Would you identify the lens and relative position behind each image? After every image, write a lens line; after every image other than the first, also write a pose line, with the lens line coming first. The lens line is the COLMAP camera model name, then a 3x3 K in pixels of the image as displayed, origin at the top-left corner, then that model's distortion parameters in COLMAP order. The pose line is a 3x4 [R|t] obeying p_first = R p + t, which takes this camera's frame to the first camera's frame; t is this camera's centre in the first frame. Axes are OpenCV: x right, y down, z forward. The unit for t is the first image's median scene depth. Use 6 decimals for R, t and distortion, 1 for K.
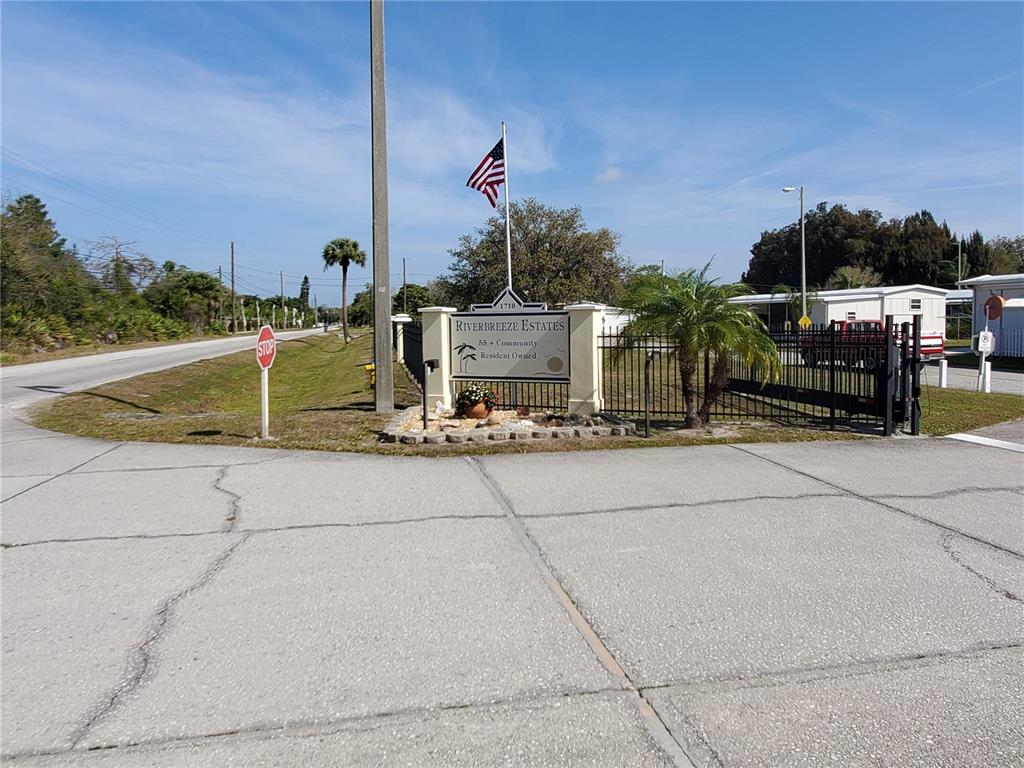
lens RADIAL K [[749.6, 0, 513.8], [0, 749.6, 381.8], [0, 0, 1]] dist [0.006531, 0.001380]
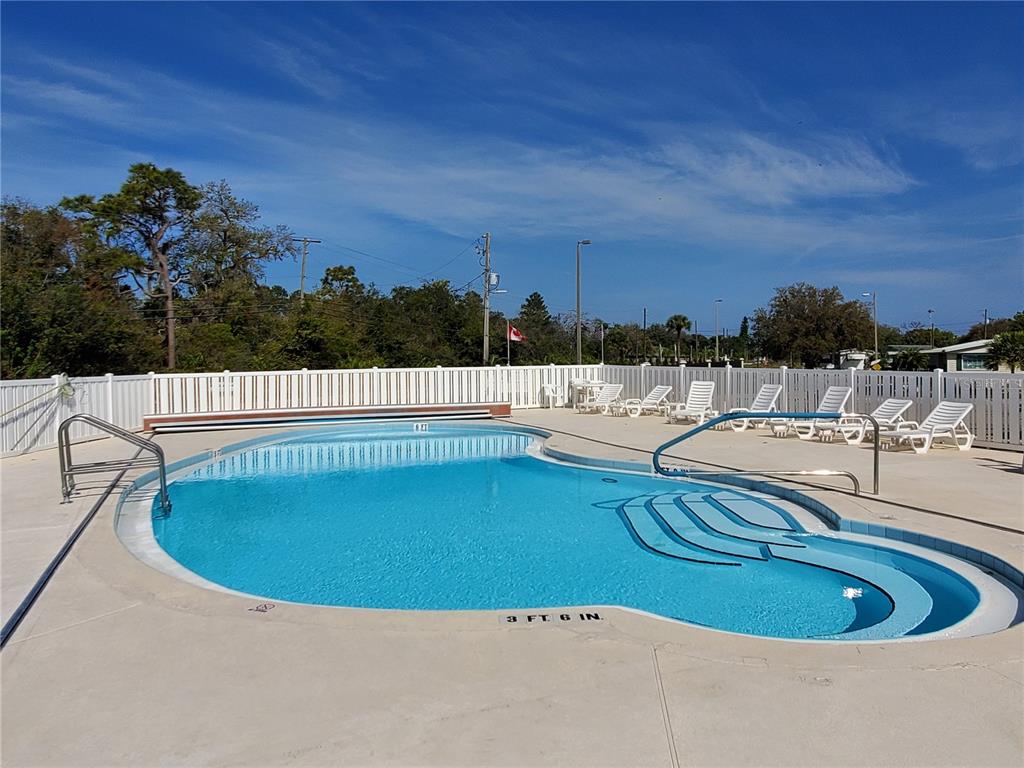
lens RADIAL K [[749.6, 0, 512.1], [0, 749.6, 382.6], [0, 0, 1]] dist [0.006531, 0.001380]
pose [[0.821071, 0.016579, -0.570586, 0.367175], [-0.042500, 0.998579, -0.032142, 0.035909], [0.569242, 0.050640, 0.820609, -0.538993]]
